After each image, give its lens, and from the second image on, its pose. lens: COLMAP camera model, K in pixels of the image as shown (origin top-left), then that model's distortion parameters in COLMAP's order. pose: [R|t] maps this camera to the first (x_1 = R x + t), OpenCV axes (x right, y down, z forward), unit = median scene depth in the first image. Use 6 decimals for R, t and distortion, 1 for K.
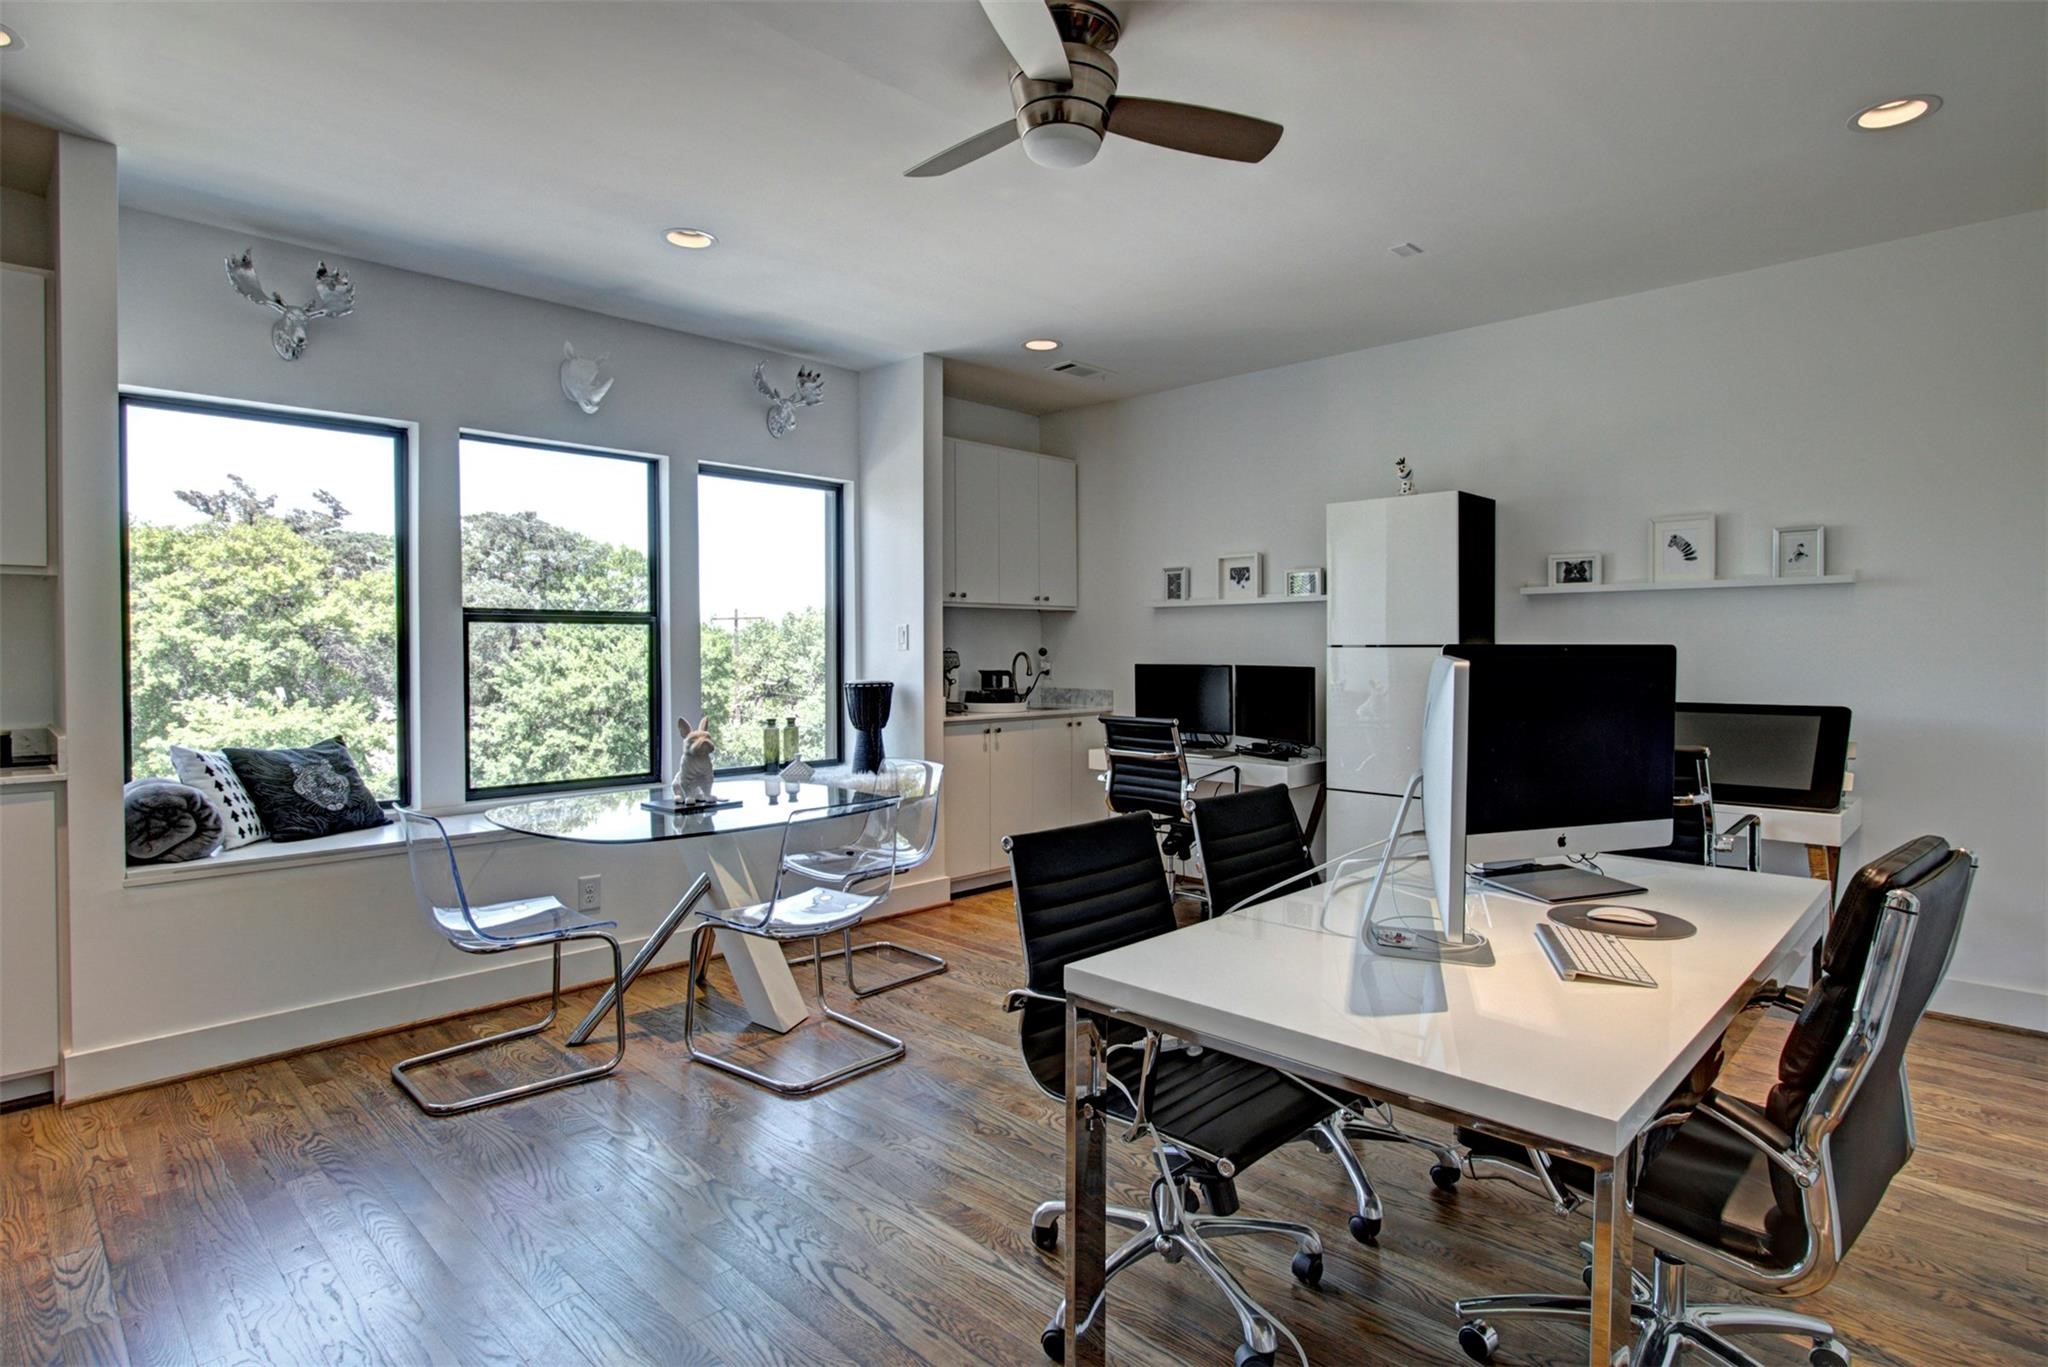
lens RADIAL K [[1073.8, 0, 1021.1], [0, 1073.8, 650.2], [0, 0, 1]] dist [-0.016100, 0.000555]
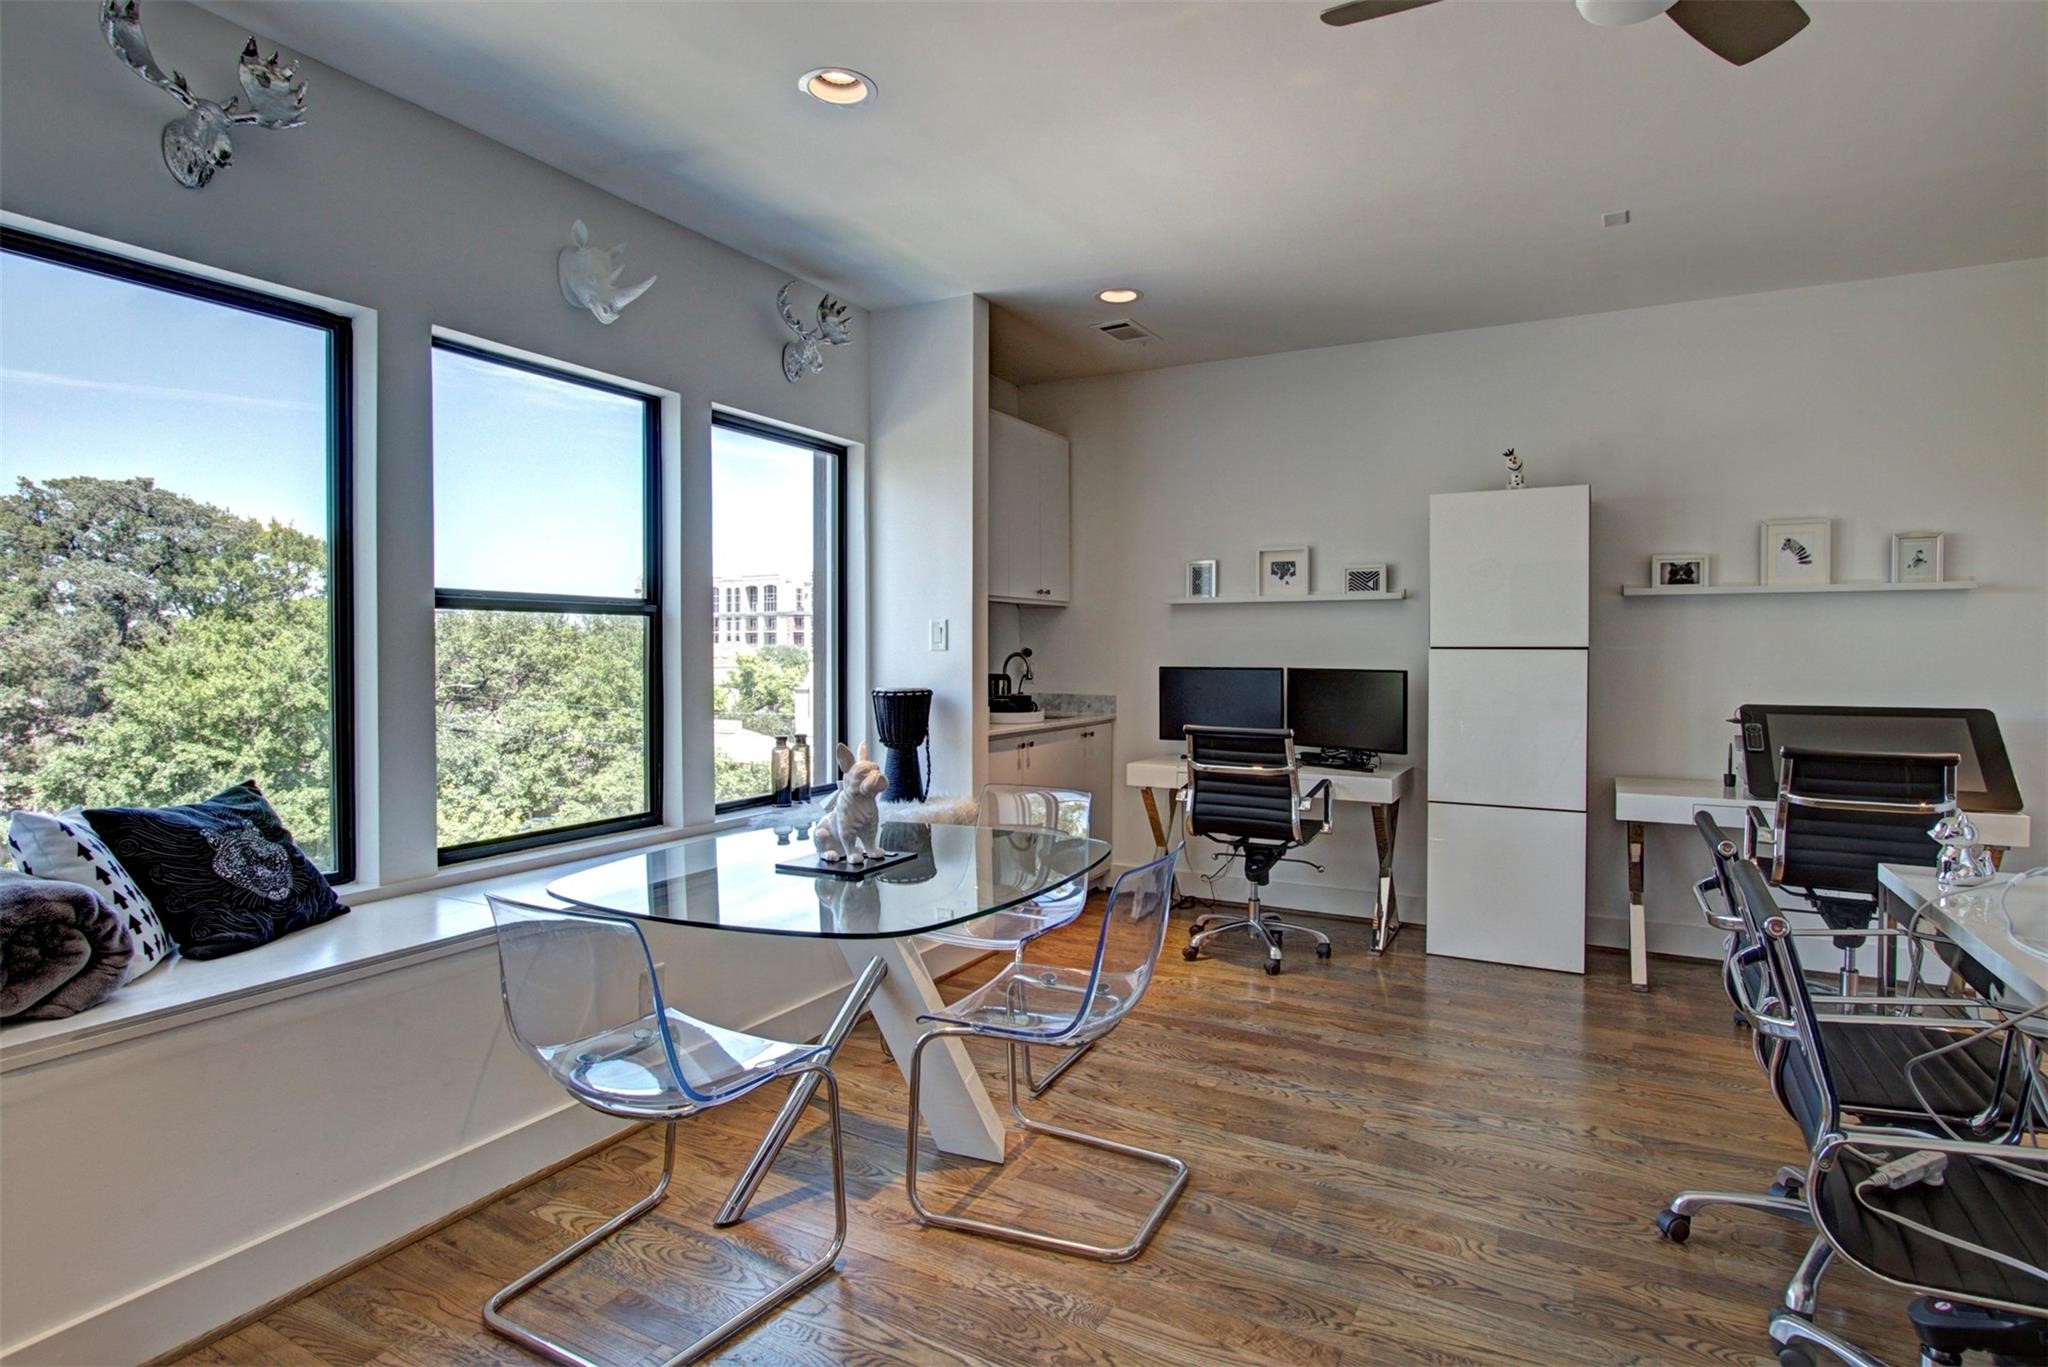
lens RADIAL K [[1072.4, 0, 1025.0], [0, 1072.4, 655.0], [0, 0, 1]] dist [-0.014408, -0.000003]
pose [[0.960830, 0.001942, 0.277131, -0.291569], [-0.003405, 0.999983, 0.004799, -0.000764], [-0.277117, -0.005555, 0.960820, 0.197053]]
